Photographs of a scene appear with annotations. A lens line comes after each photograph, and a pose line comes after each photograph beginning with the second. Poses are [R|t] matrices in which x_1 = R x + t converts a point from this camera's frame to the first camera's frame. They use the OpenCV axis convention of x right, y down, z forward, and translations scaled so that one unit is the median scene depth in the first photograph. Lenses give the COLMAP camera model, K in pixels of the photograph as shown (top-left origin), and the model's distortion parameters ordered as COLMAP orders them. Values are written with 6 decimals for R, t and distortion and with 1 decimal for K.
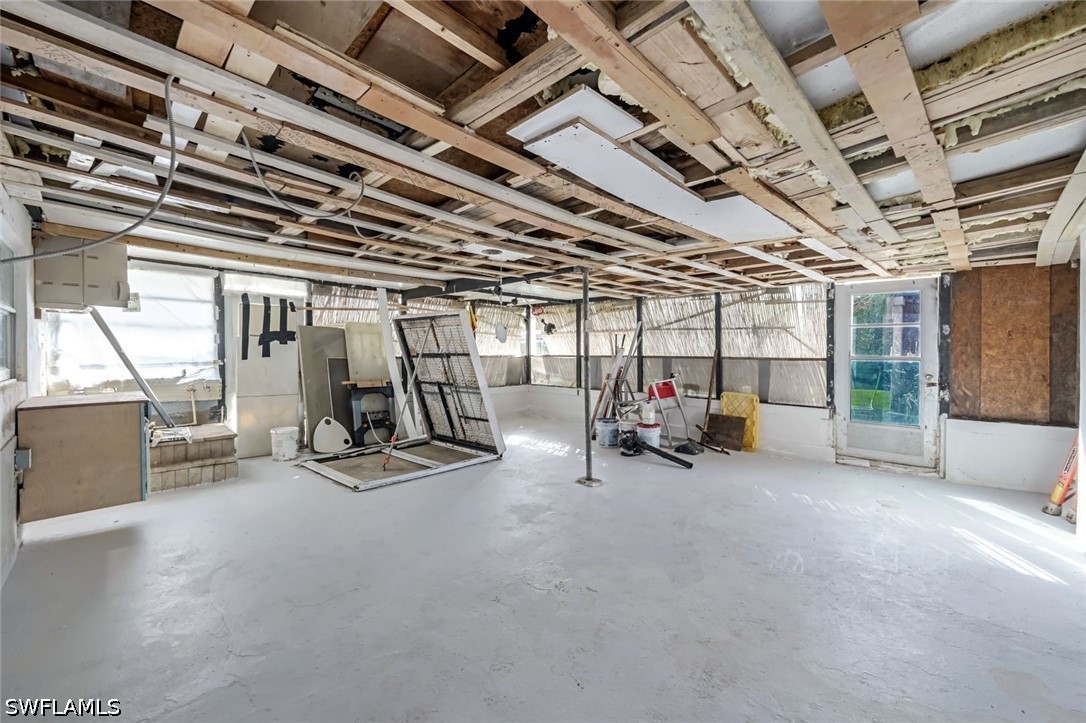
lens RADIAL K [[423.3, 0, 548.1], [0, 423.3, 361.1], [0, 0, 1]] dist [0.004370, 0.000157]
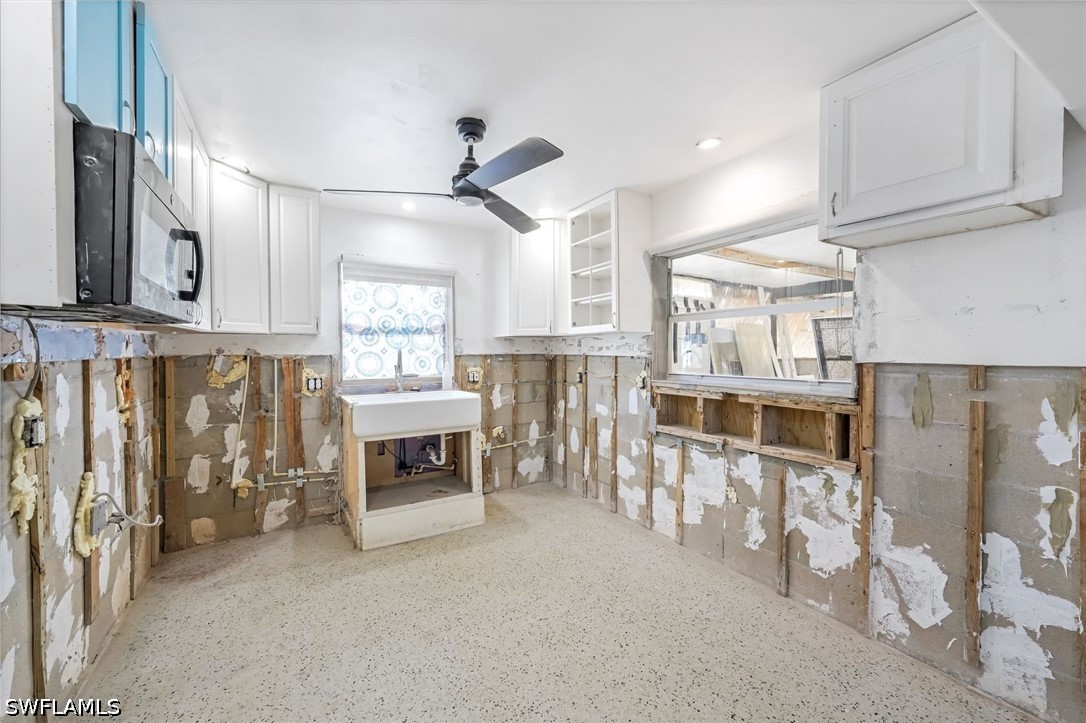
lens RADIAL K [[423.3, 0, 538.2], [0, 423.3, 357.6], [0, 0, 1]] dist [0.004370, 0.000157]
pose [[0.962997, -0.002625, -0.269499, -0.678457], [0.005622, 0.999931, 0.010350, -0.028977], [0.269453, -0.011482, 0.962945, -0.033214]]
